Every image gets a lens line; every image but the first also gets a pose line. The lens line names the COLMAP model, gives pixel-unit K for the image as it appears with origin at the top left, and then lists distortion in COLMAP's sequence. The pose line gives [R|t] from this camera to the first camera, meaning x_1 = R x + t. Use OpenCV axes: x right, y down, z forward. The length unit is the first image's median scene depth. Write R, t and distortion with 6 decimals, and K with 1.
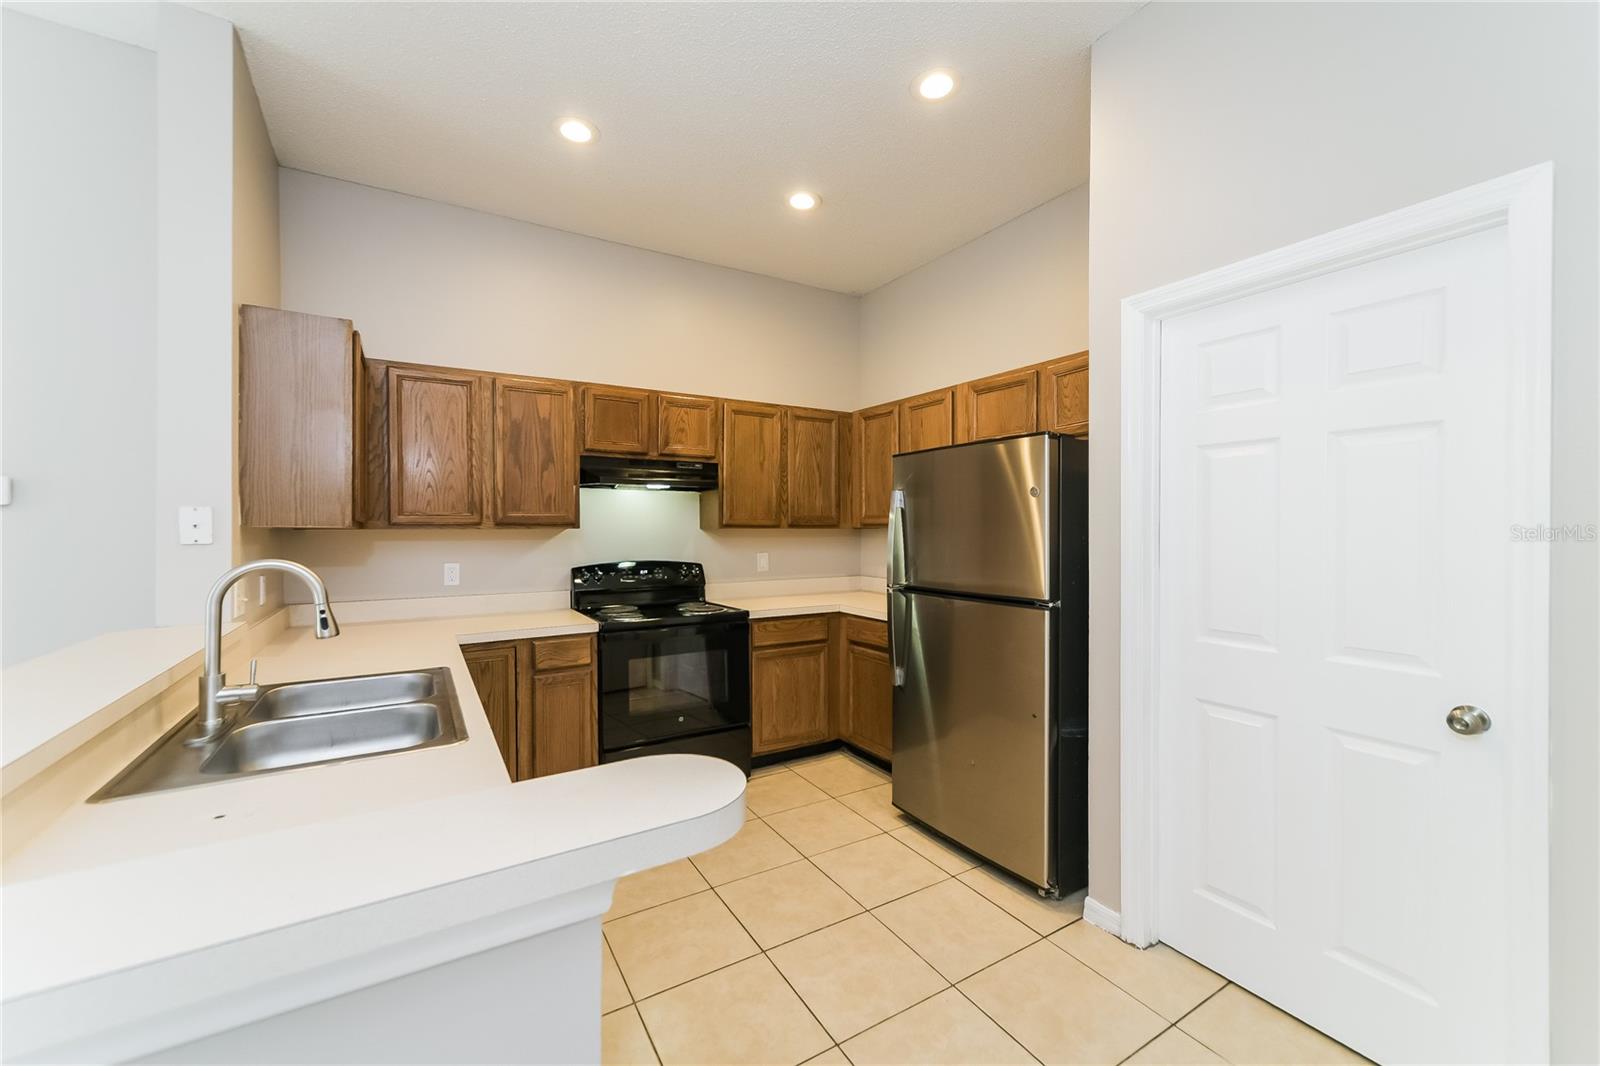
lens RADIAL K [[623.7, 0, 795.1], [0, 623.7, 527.2], [0, 0, 1]] dist [0.003046, 0.000454]
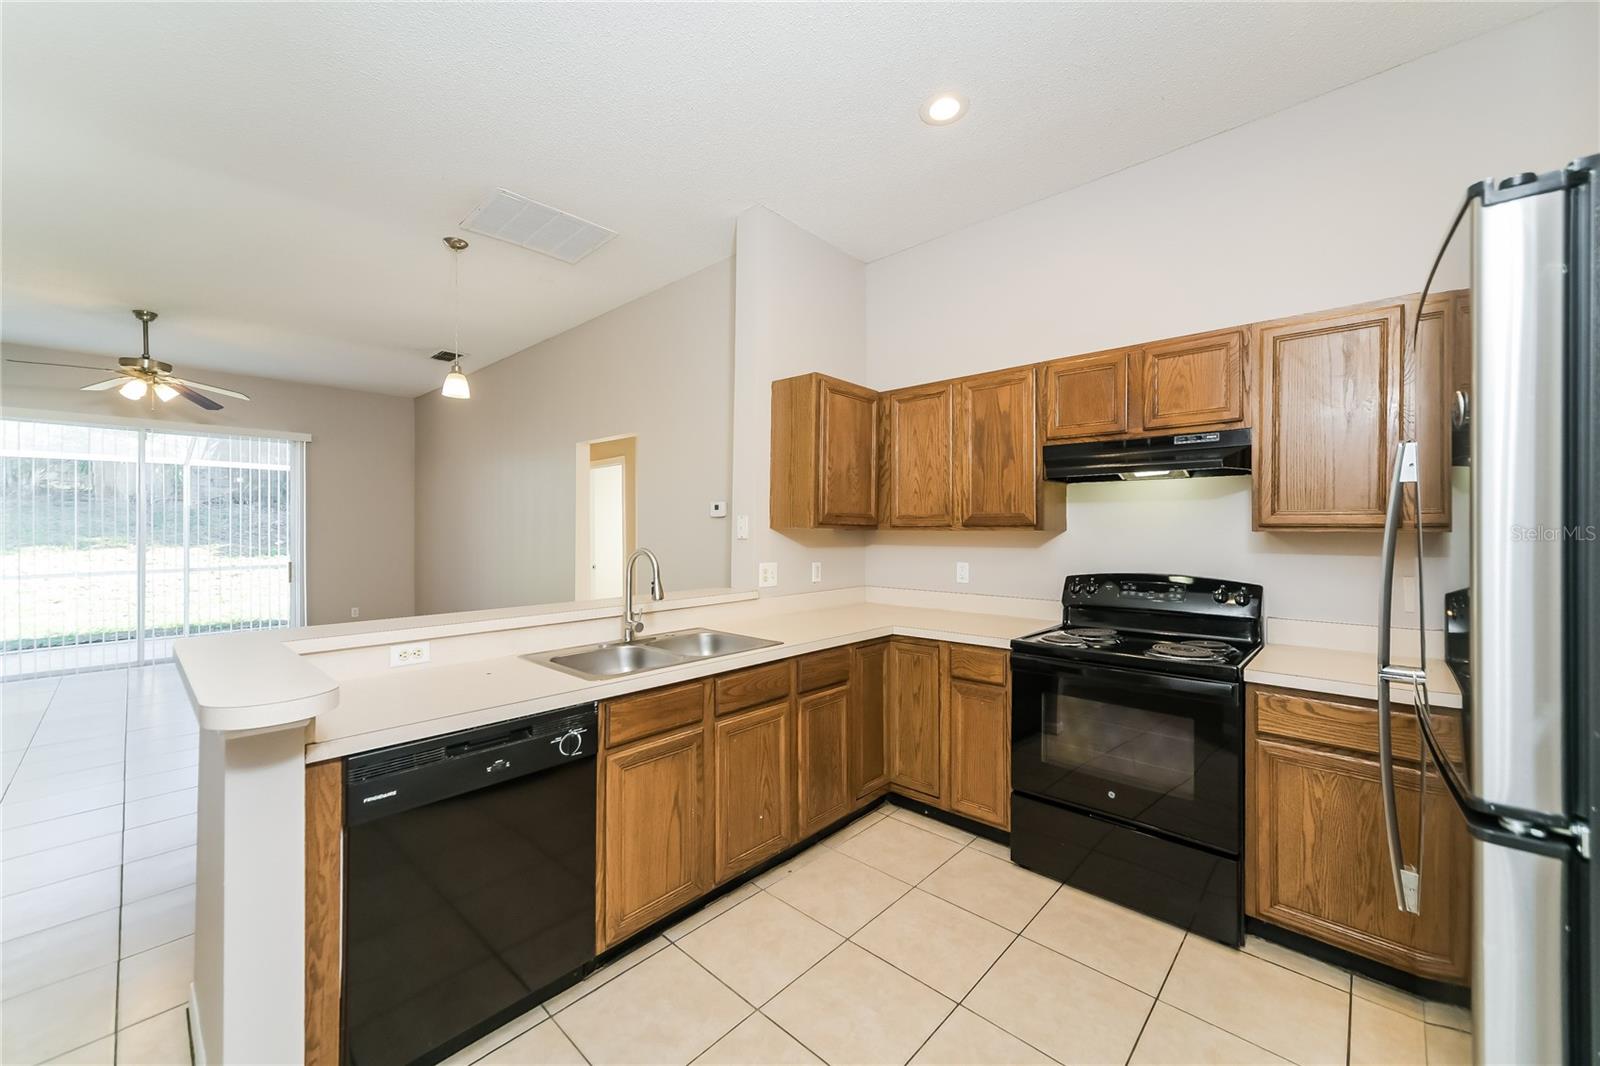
lens RADIAL K [[623.7, 0, 797.0], [0, 623.7, 531.1], [0, 0, 1]] dist [0.003046, 0.000454]
pose [[0.275977, 0.003695, -0.961157, 0.393904], [-0.005498, 0.999982, 0.002266, 0.002853], [0.961149, 0.004659, 0.275992, 0.430271]]
